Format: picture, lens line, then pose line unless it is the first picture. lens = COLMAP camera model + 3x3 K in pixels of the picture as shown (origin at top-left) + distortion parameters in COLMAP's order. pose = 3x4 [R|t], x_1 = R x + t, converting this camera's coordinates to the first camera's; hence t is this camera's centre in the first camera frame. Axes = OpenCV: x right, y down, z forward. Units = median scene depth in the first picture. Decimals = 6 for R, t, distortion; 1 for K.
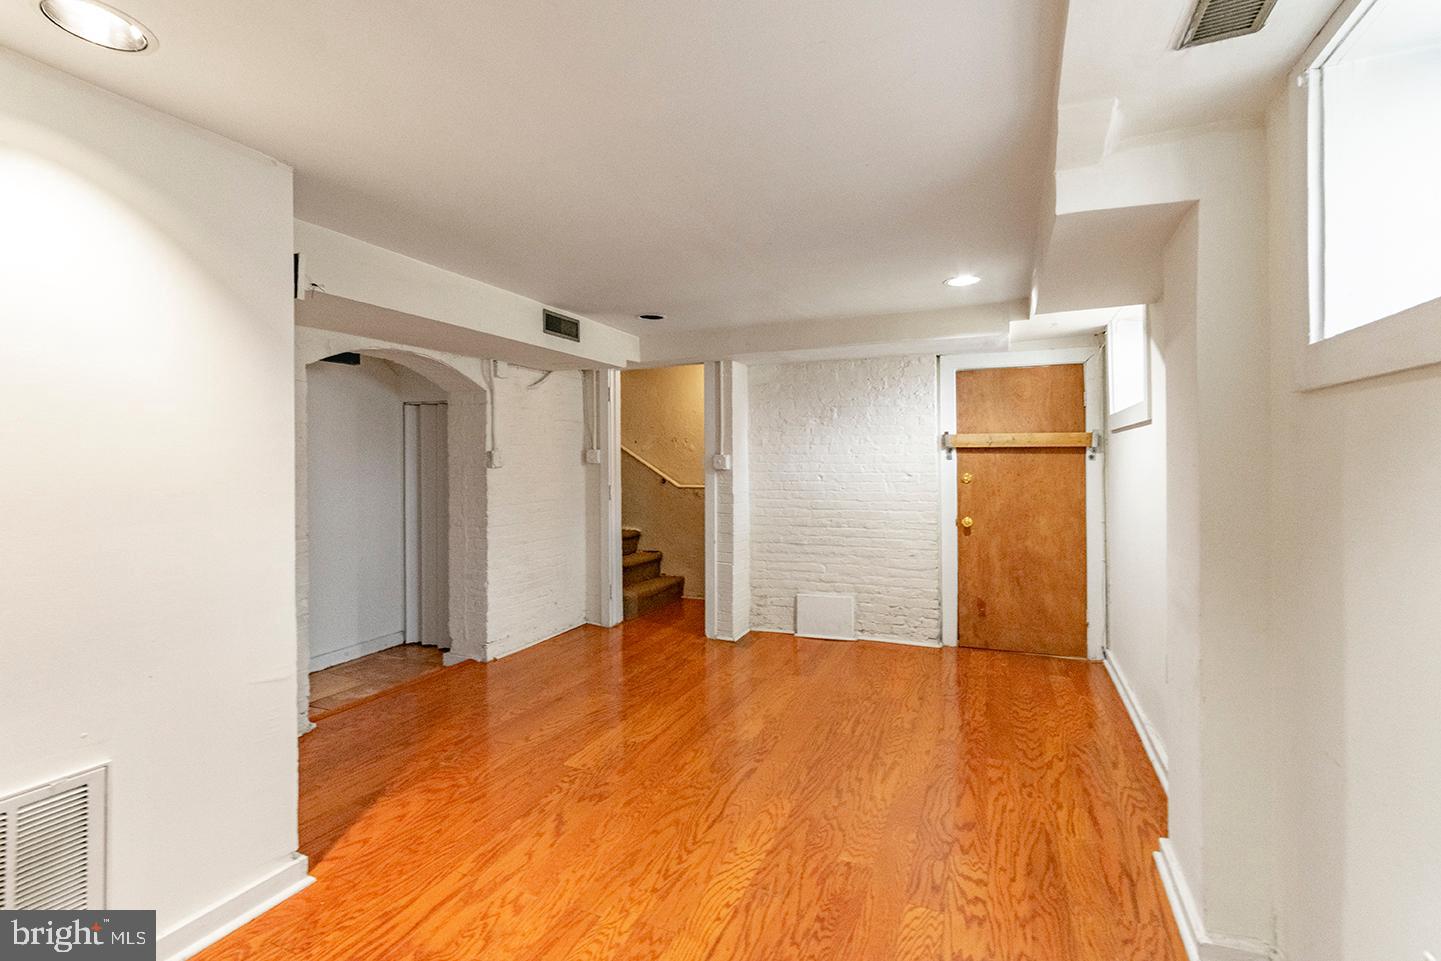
lens RADIAL K [[627.4, 0, 720.3], [0, 627.4, 467.5], [0, 0, 1]] dist [-0.004423, 0.000290]
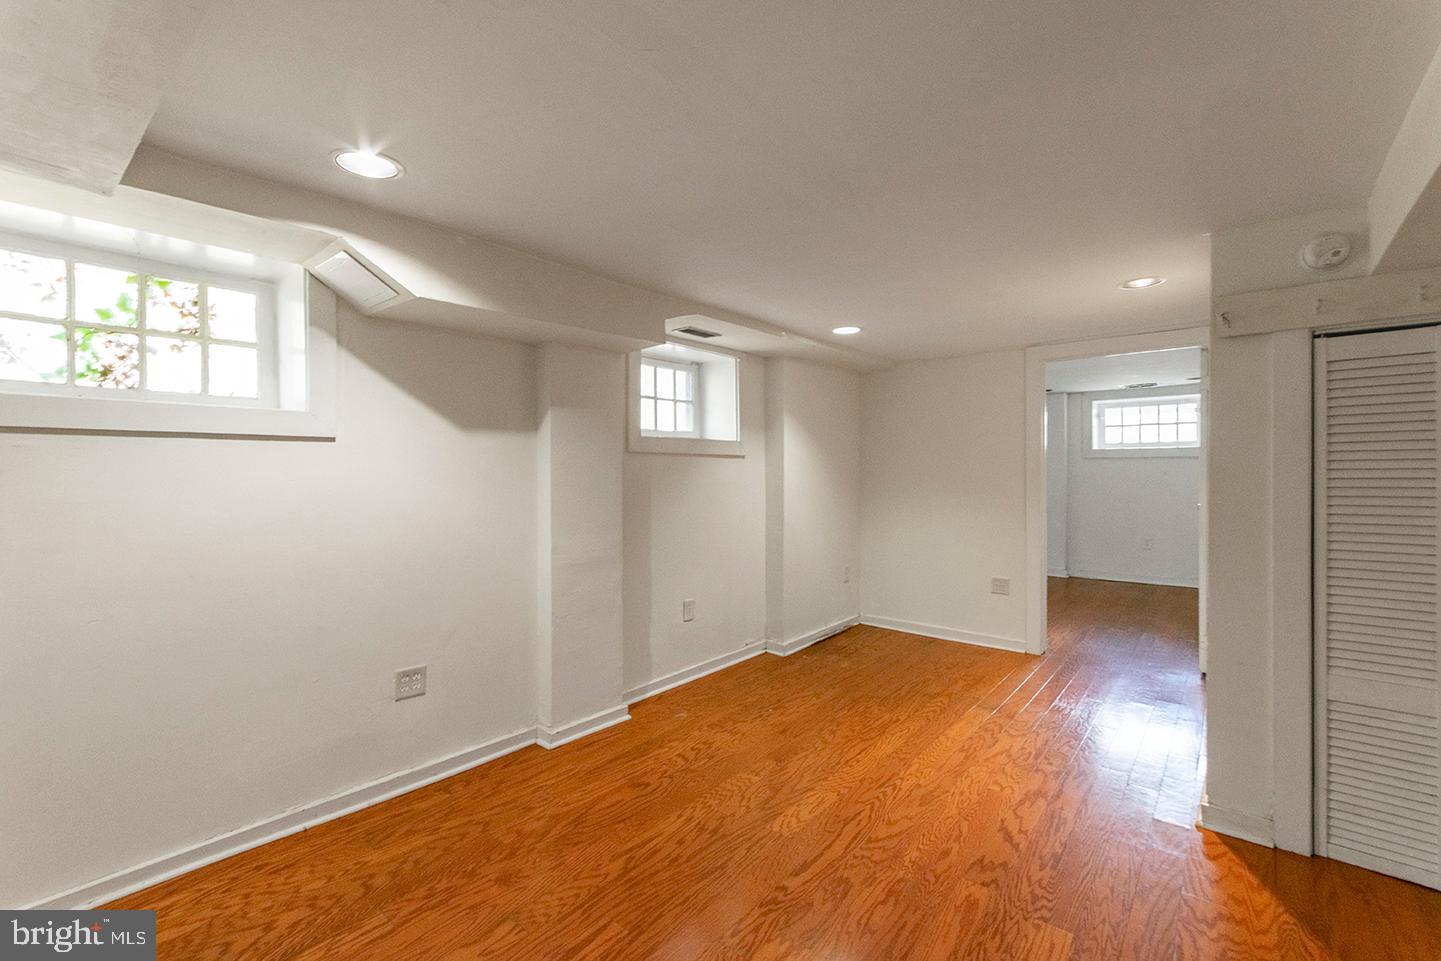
lens RADIAL K [[627.4, 0, 718.2], [0, 627.4, 480.1], [0, 0, 1]] dist [-0.004423, 0.000290]
pose [[-0.958155, 0.003834, 0.286223, -0.091782], [0.011878, 0.999582, 0.026372, -0.038765], [-0.286002, 0.028668, -0.957800, 1.958055]]
